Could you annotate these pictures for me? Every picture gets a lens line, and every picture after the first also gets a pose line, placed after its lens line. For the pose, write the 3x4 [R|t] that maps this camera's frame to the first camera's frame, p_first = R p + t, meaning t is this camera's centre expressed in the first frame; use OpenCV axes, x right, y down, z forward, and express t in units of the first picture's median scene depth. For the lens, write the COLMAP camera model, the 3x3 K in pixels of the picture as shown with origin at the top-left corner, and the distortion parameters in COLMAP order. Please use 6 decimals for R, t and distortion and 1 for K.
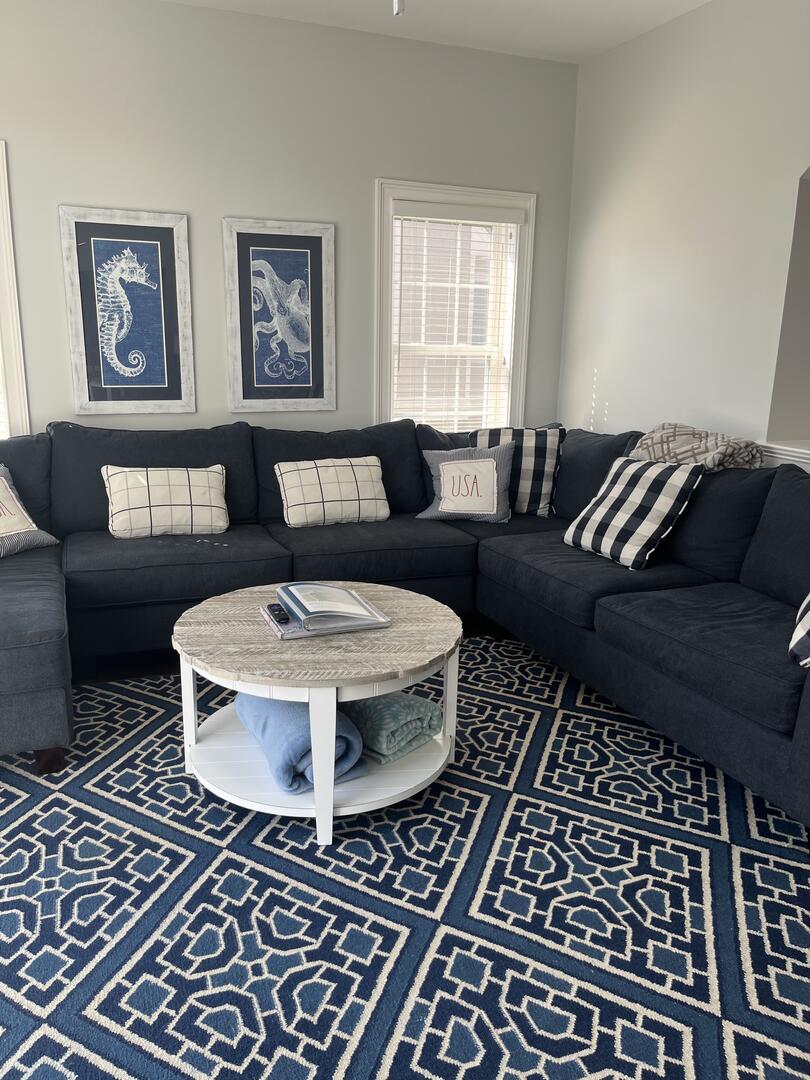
lens RADIAL K [[833.7, 0, 401.2], [0, 833.7, 542.4], [0, 0, 1]] dist [0.015448, -0.000881]
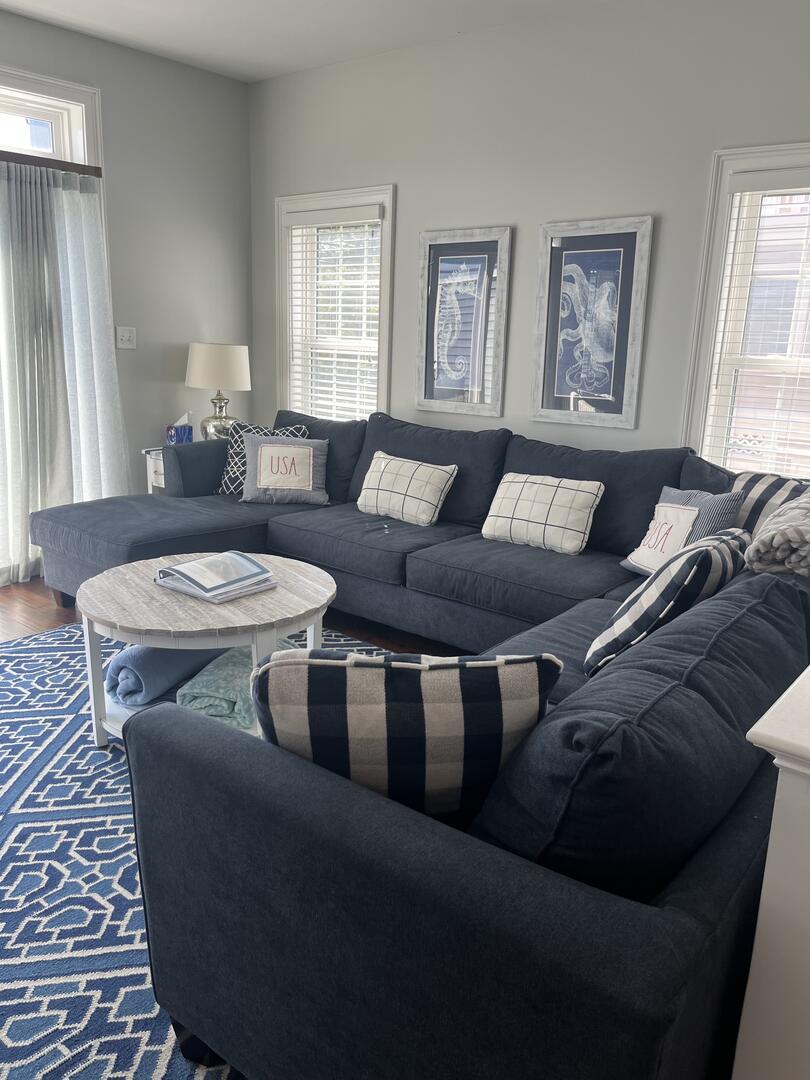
lens RADIAL K [[833.7, 0, 401.2], [0, 833.7, 542.4], [0, 0, 1]] dist [0.015448, -0.000881]
pose [[0.485726, 0.202347, -0.850368, 0.611018], [-0.233881, 0.967453, 0.096615, -0.078536], [0.842241, 0.151957, 0.517243, 0.394636]]
